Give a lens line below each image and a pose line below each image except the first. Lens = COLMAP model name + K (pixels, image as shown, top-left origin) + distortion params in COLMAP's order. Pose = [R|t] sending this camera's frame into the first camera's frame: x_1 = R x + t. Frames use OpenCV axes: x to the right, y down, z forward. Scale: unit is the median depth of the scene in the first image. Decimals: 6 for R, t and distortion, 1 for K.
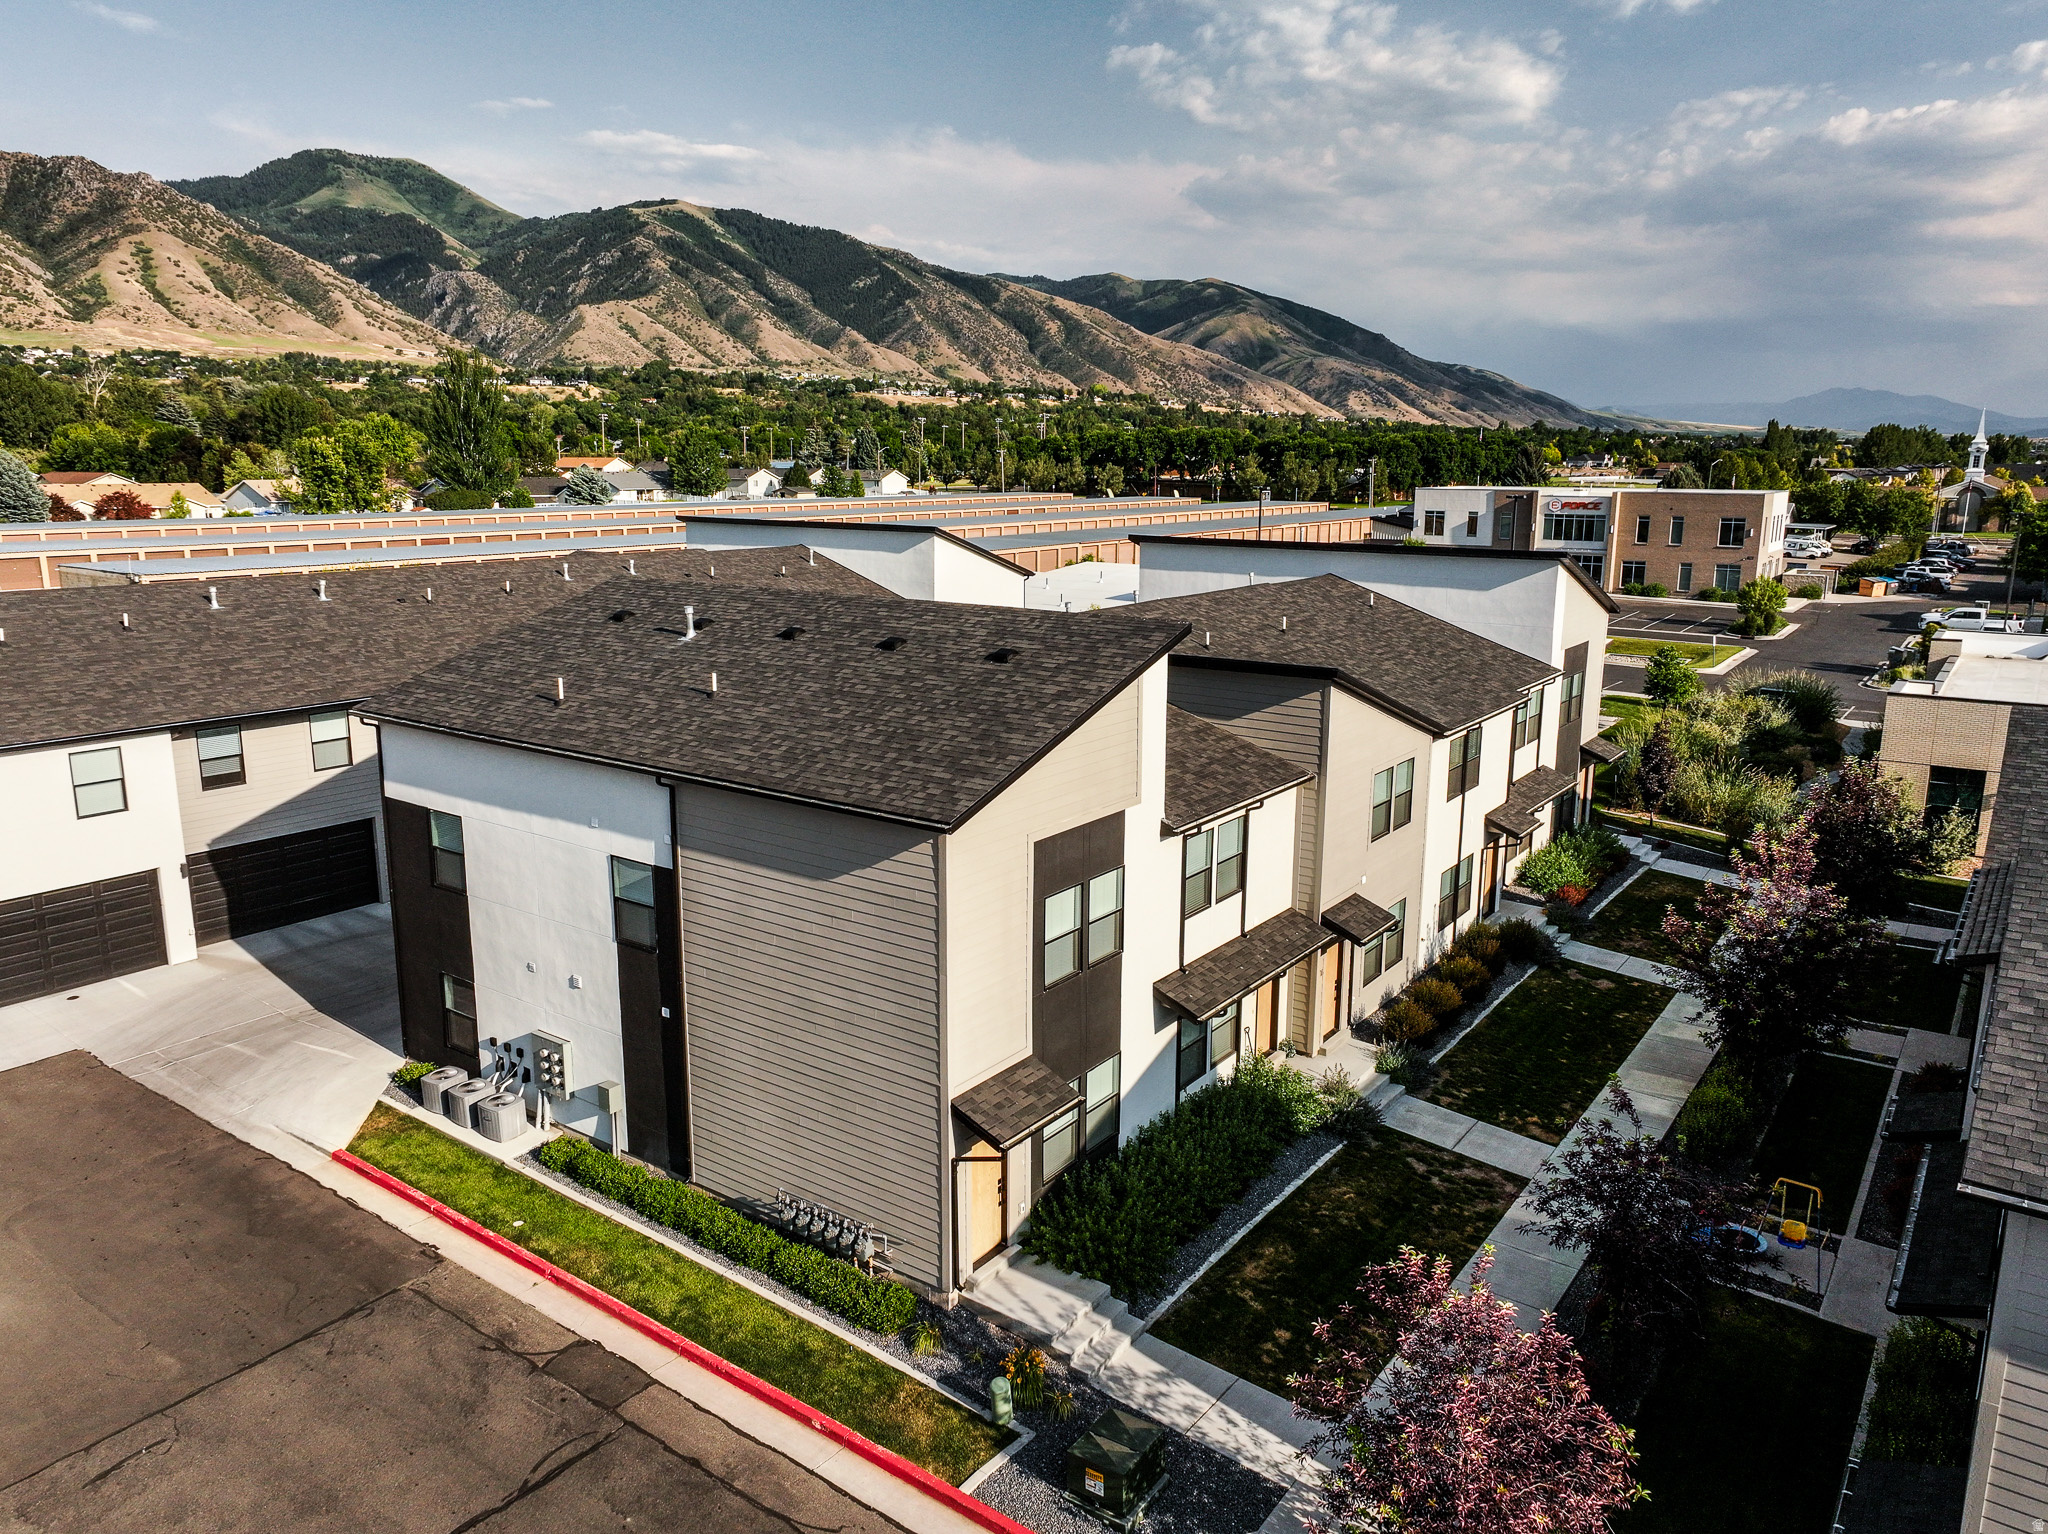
lens RADIAL K [[1438.7, 0, 1020.7], [0, 1438.7, 761.2], [0, 0, 1]] dist [-0.006139, 0.025044]
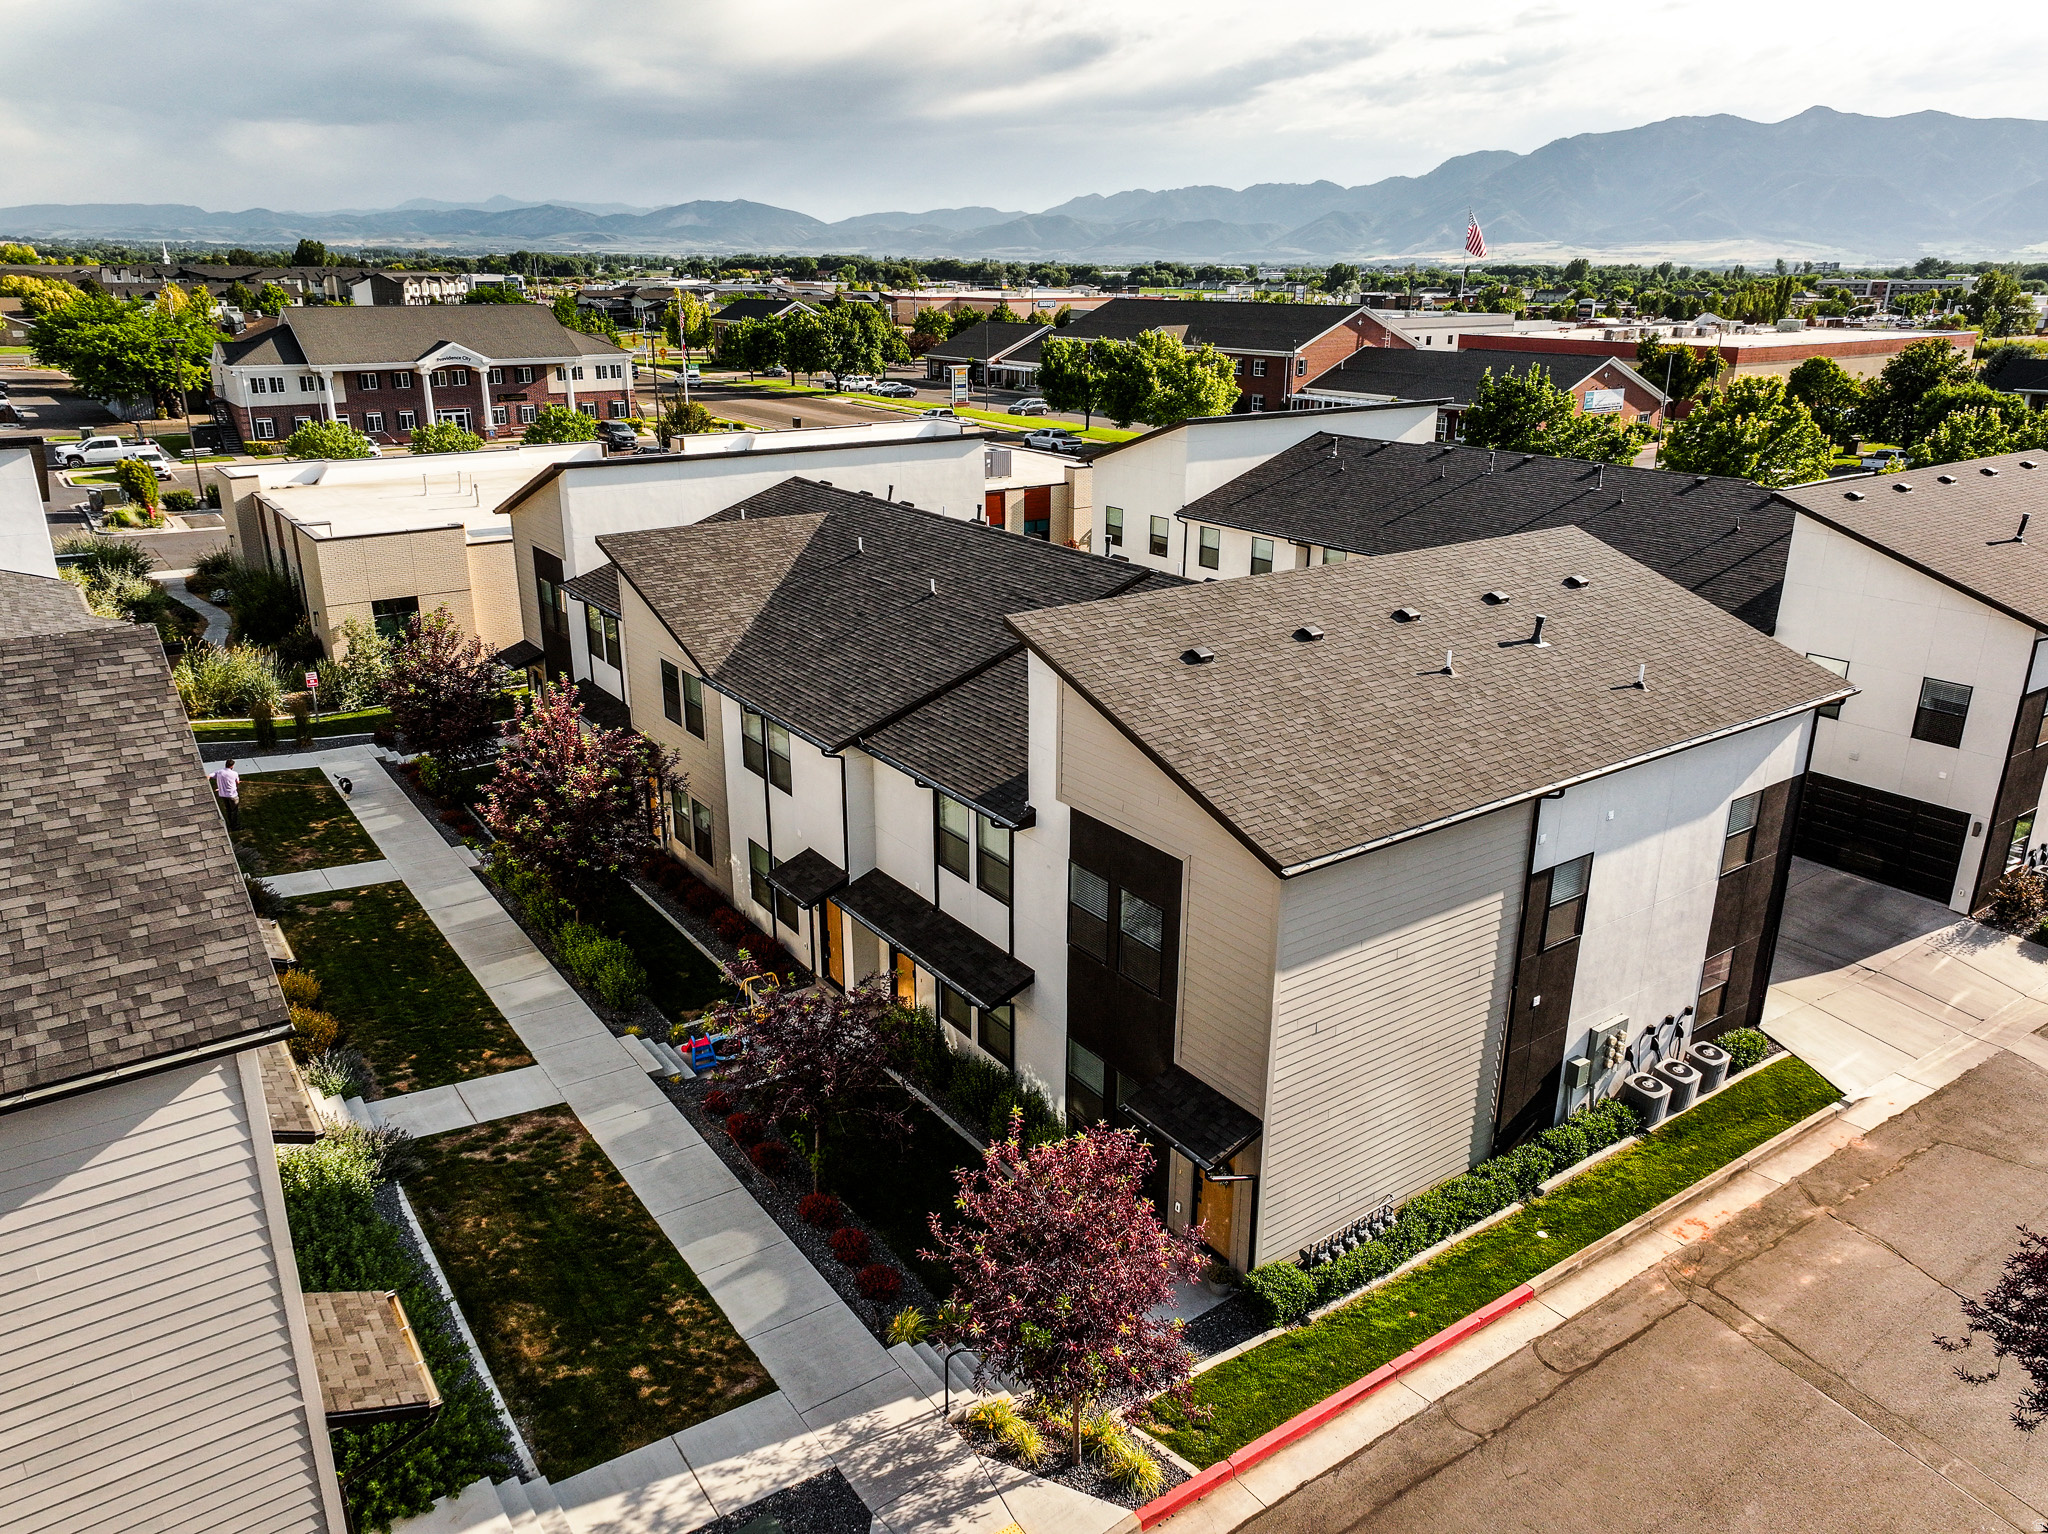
lens RADIAL K [[1438.7, 0, 1025.5], [0, 1438.7, 747.5], [0, 0, 1]] dist [-0.006139, 0.025044]
pose [[0.317119, -0.302972, 0.898690, -0.316213], [0.194082, 0.948277, 0.251204, -0.109283], [-0.928314, 0.094758, 0.359518, 0.309316]]
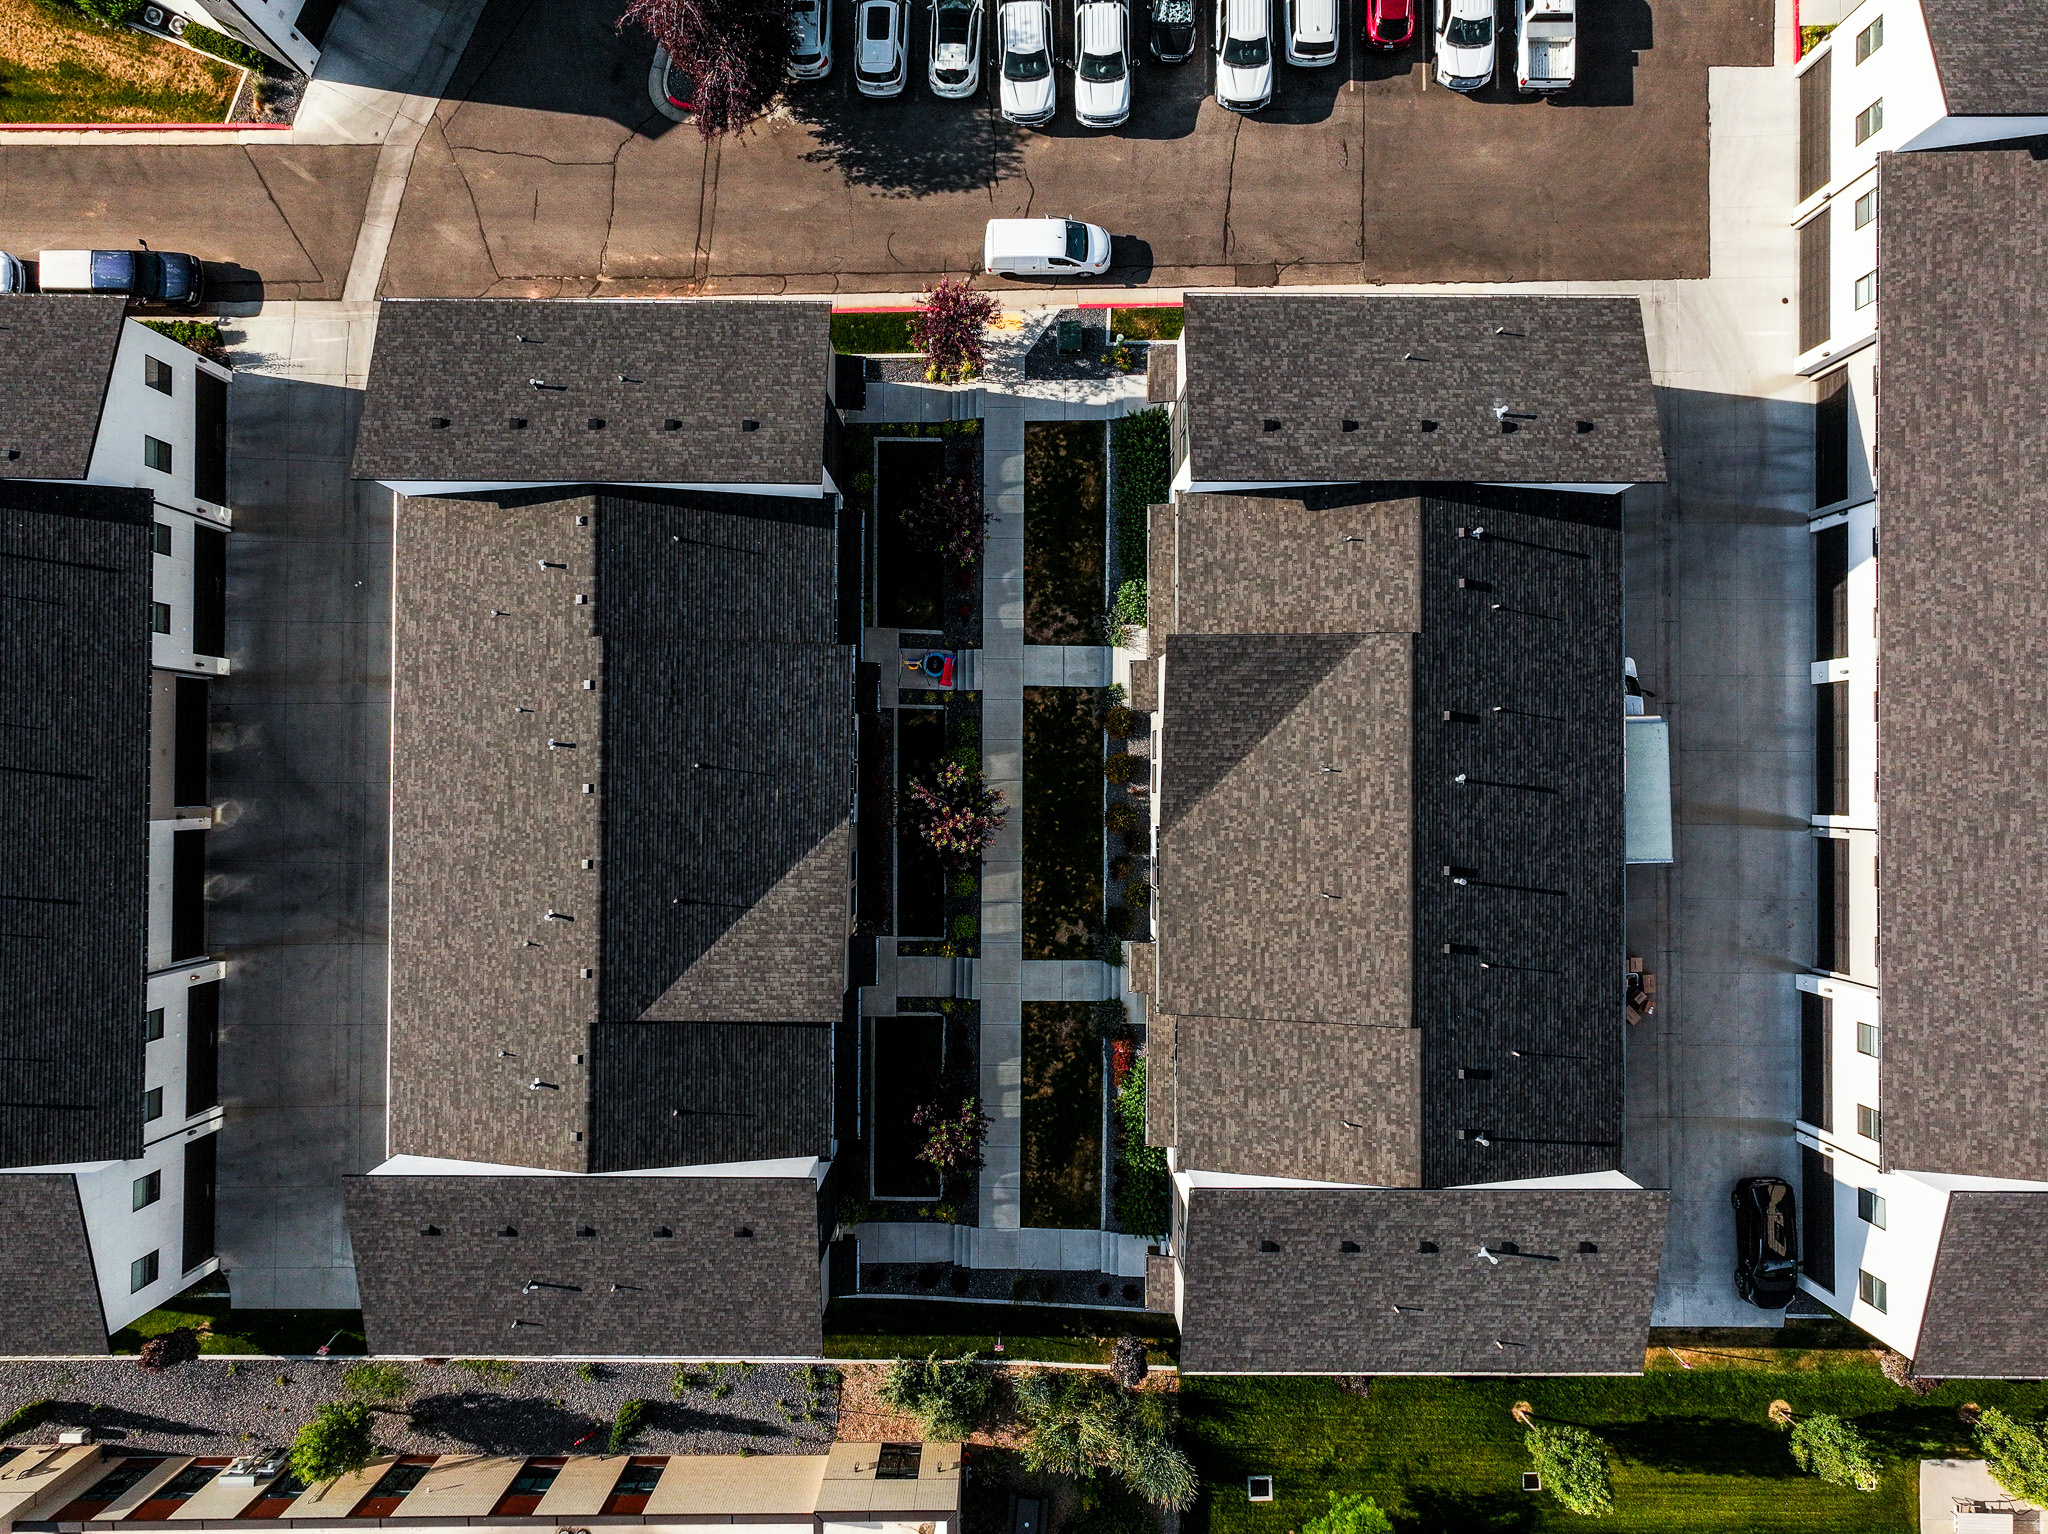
lens RADIAL K [[1438.7, 0, 1016.2], [0, 1438.7, 758.4], [0, 0, 1]] dist [-0.006139, 0.025044]
pose [[-0.811545, 0.584164, -0.012102, 0.440666], [-0.125356, -0.153845, 0.980111, -1.601930], [0.570684, 0.796921, 0.198081, 0.650875]]
